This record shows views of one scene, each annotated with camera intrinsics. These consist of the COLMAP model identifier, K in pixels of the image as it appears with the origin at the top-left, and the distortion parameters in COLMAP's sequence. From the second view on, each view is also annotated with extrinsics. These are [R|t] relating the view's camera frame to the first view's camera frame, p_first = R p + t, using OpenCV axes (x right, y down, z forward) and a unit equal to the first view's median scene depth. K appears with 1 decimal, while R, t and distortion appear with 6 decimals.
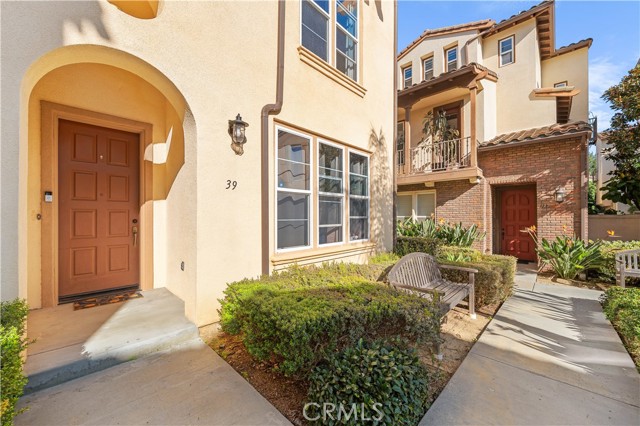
lens RADIAL K [[242.7, 0, 320.1], [0, 242.7, 216.0], [0, 0, 1]] dist [-0.002613, -0.000423]
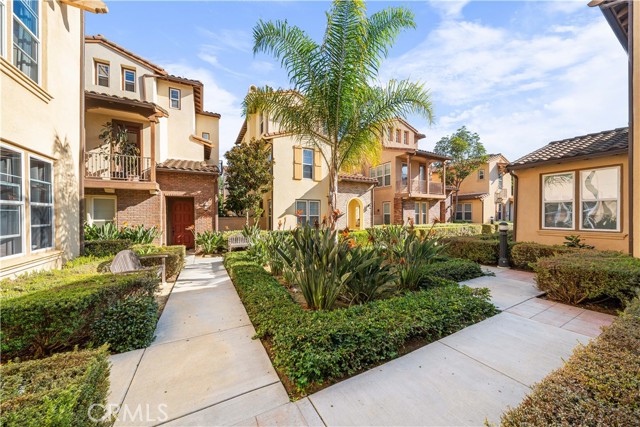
lens RADIAL K [[220.6, 0, 318.0], [0, 220.6, 213.8], [0, 0, 1]] dist [-0.002358, -0.000051]
pose [[0.308896, 0.003105, 0.951091, -0.282106], [0.002882, 0.999987, -0.004201, -0.029727], [-0.951091, 0.004039, 0.308883, -0.267913]]
